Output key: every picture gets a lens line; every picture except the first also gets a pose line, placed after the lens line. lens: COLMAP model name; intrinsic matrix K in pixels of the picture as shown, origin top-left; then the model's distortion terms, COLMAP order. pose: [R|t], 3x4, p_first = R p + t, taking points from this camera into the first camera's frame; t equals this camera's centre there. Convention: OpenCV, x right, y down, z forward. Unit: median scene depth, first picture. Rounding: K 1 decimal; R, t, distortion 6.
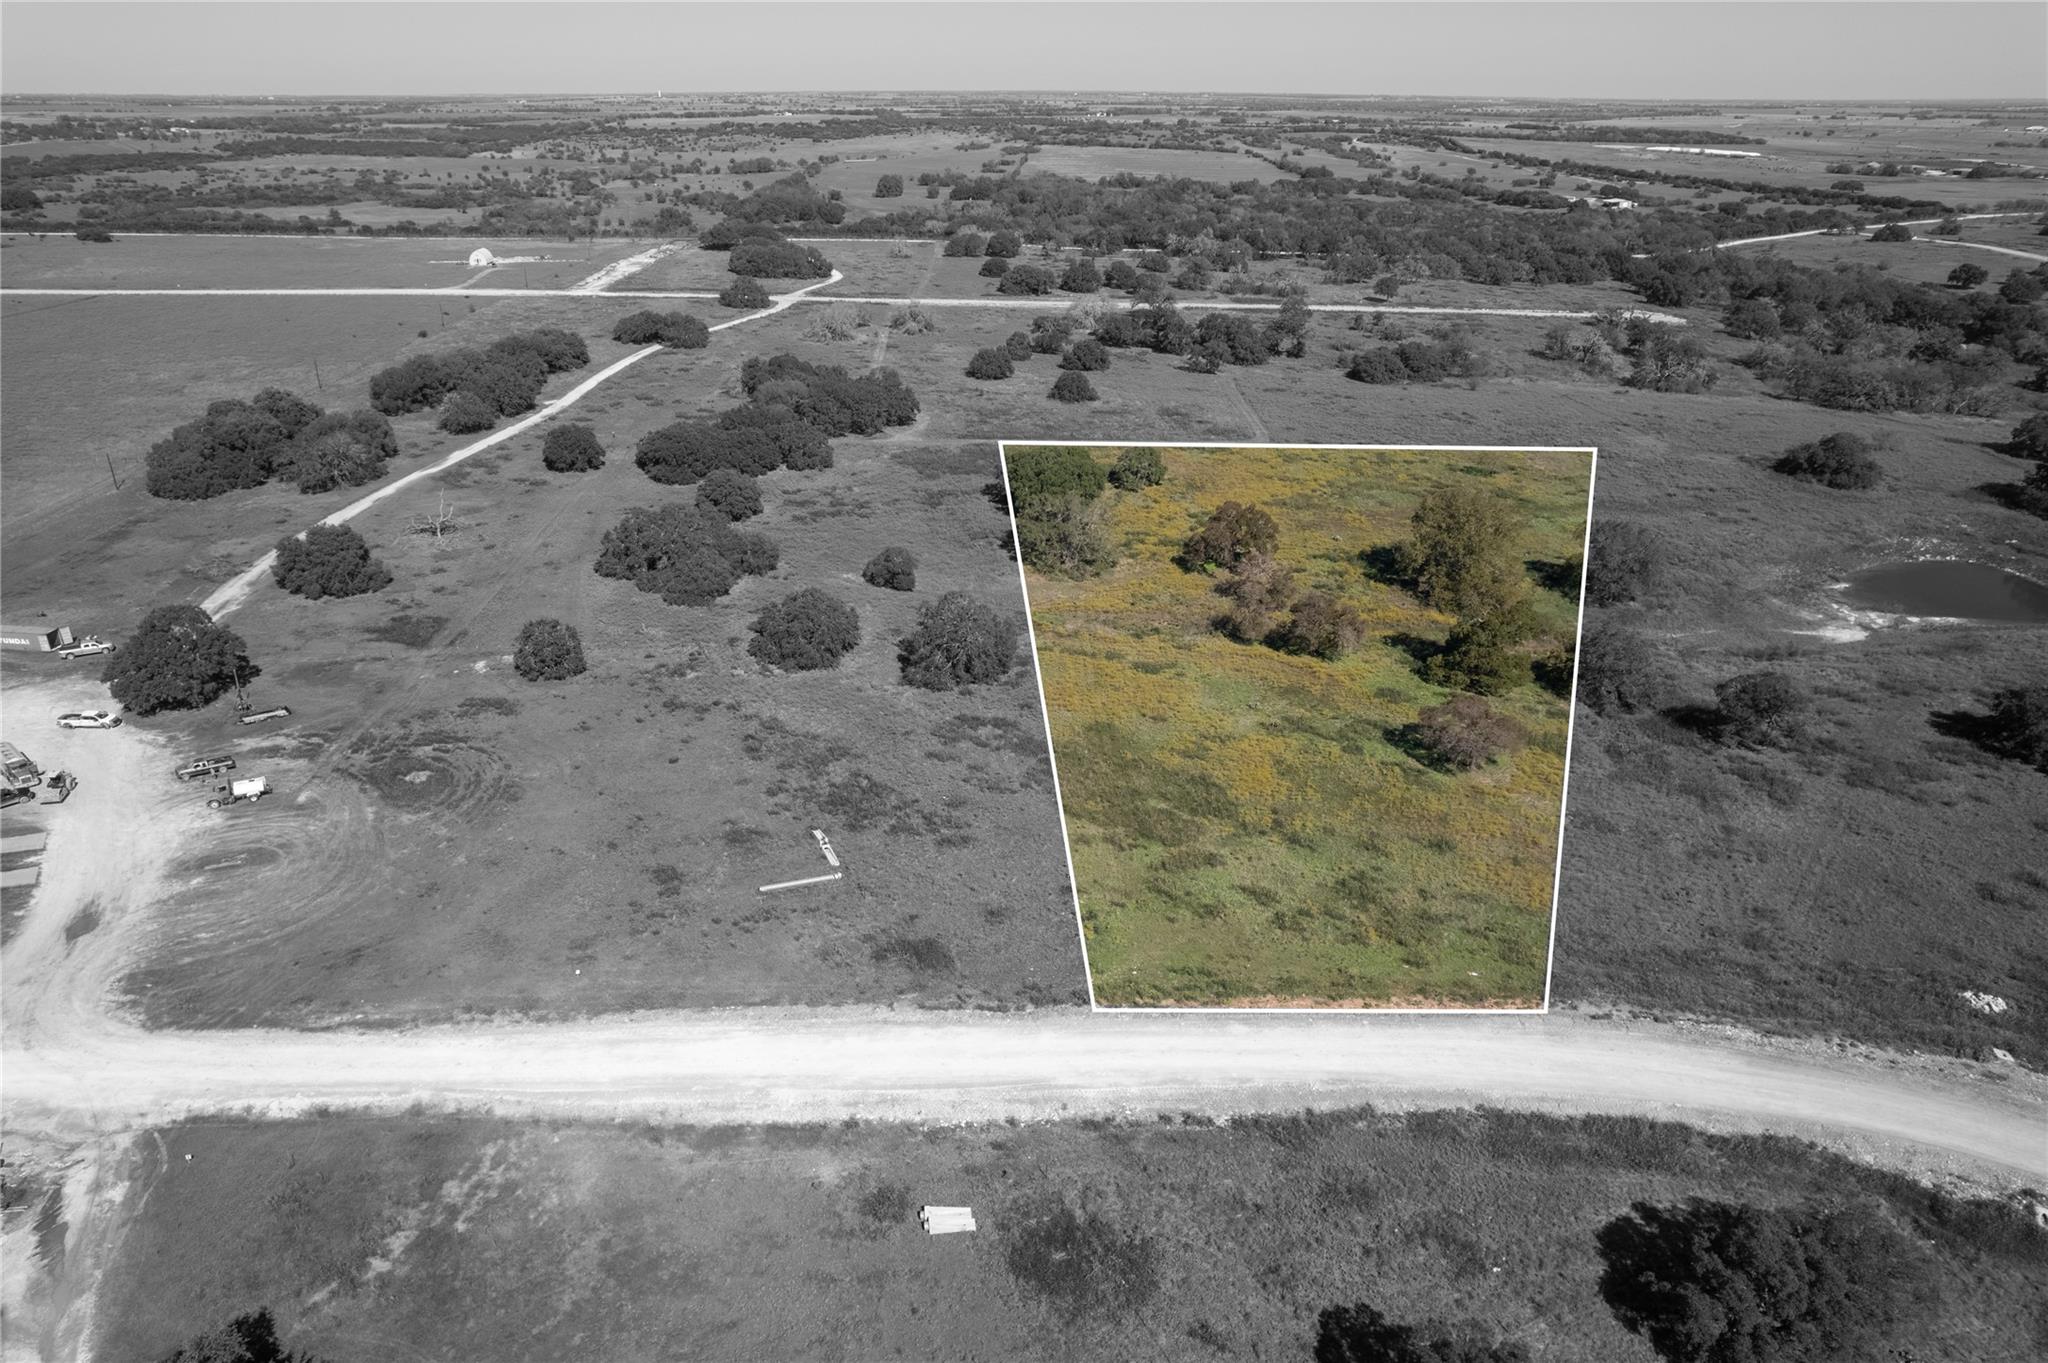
lens RADIAL K [[1304.1, 0, 1024.0], [0, 1304.1, 681.5], [0, 0, 1]] dist [-0.073177, 0.060516]
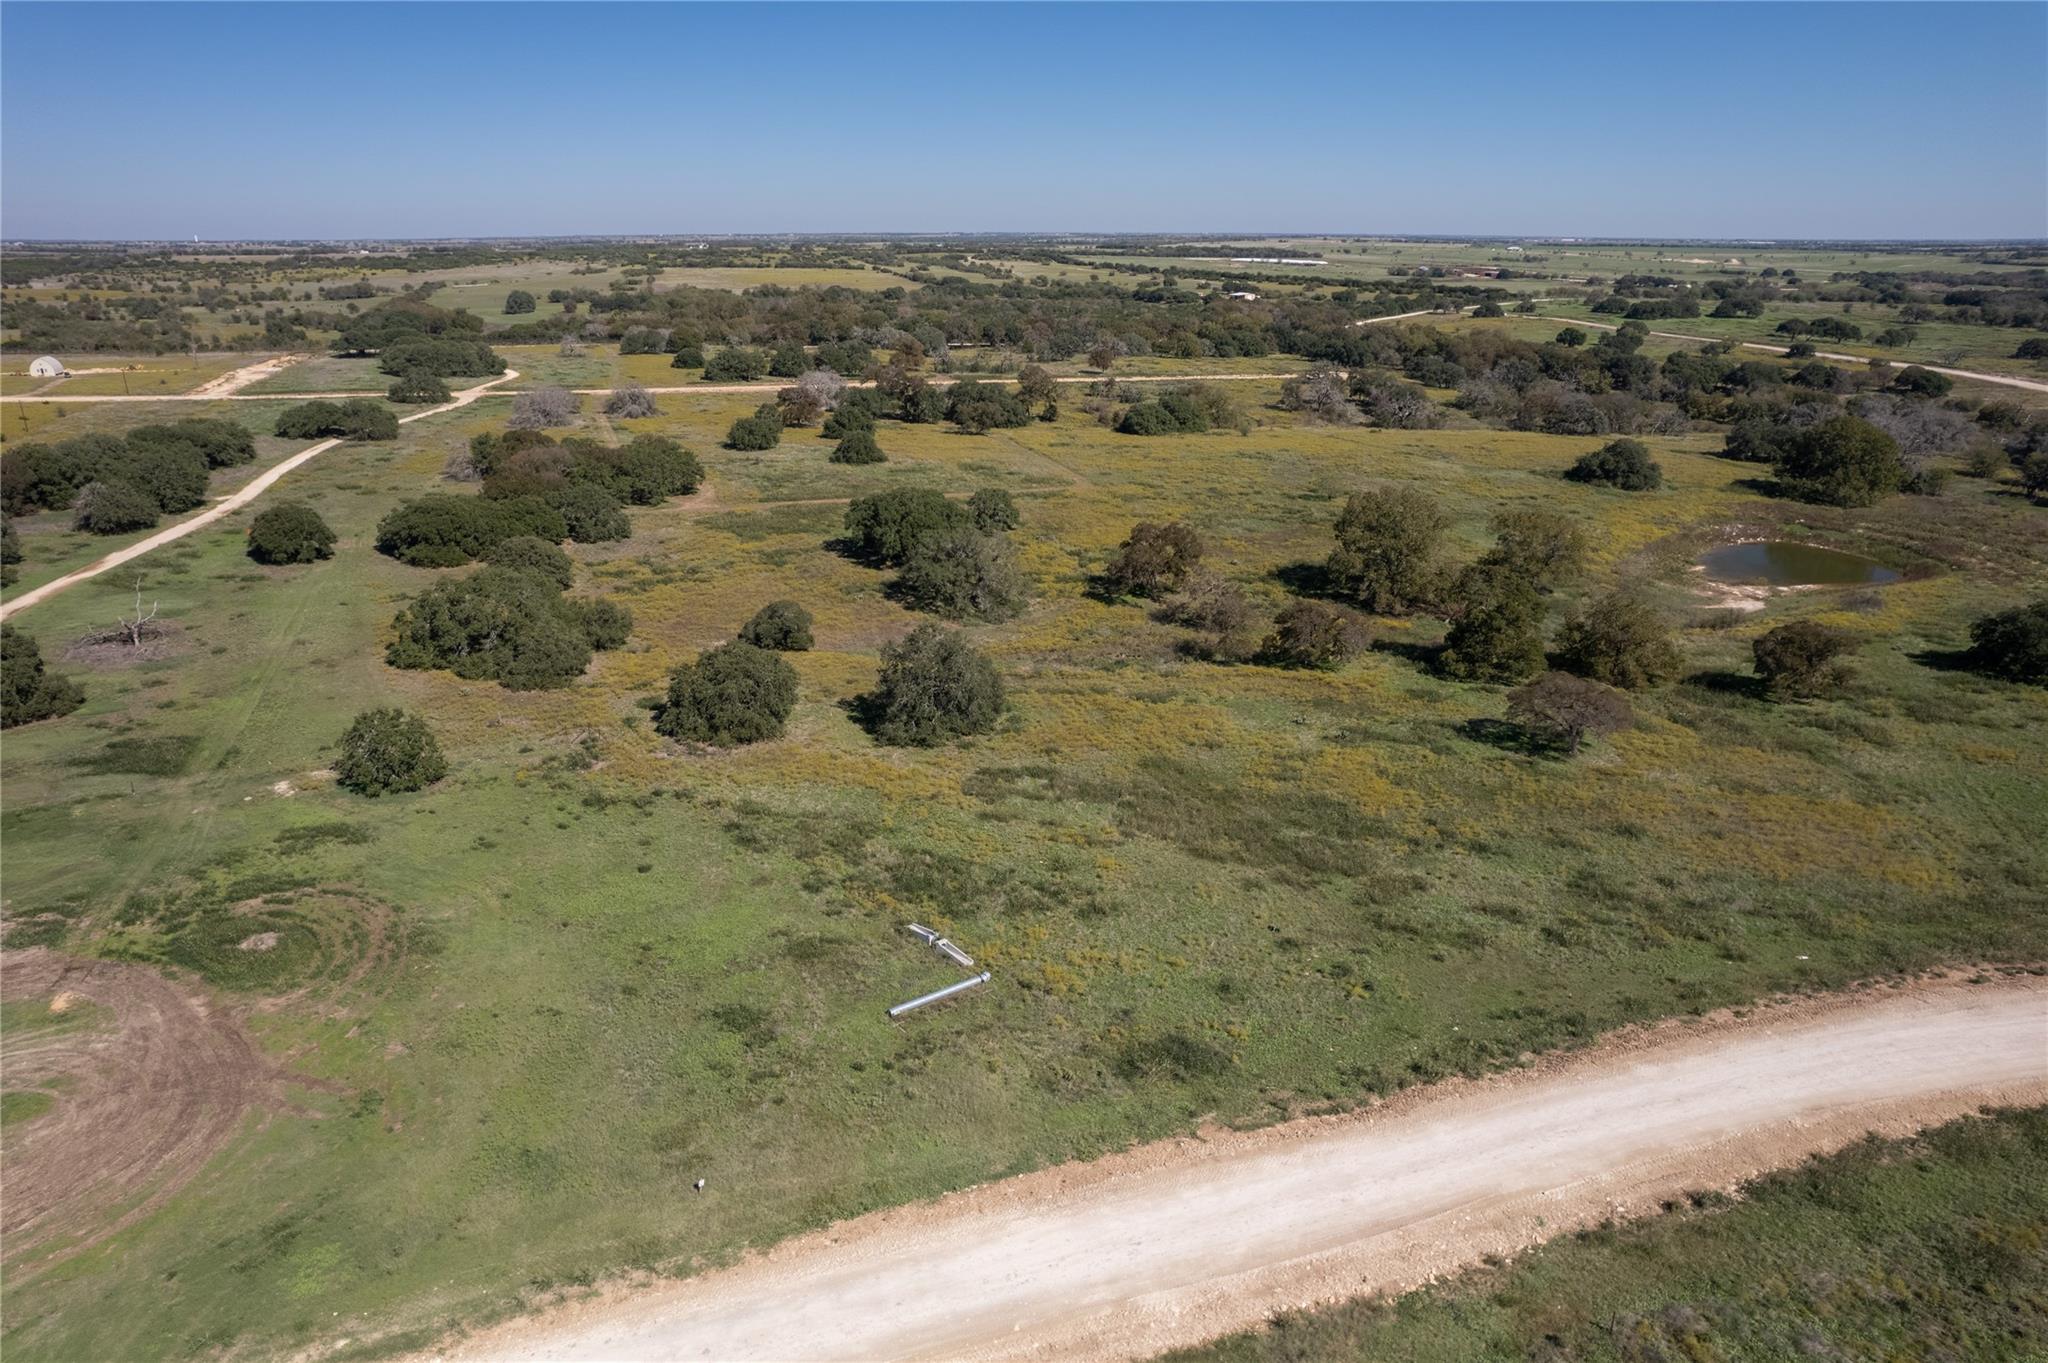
lens RADIAL K [[1313.6, 0, 1024.0], [0, 1313.6, 681.5], [0, 0, 1]] dist [-0.093850, 0.090975]
pose [[0.956109, -0.100441, 0.275257, -0.151941], [0.126605, 0.988806, -0.078950, 0.025013], [-0.264246, 0.110334, 0.958123, 0.150650]]
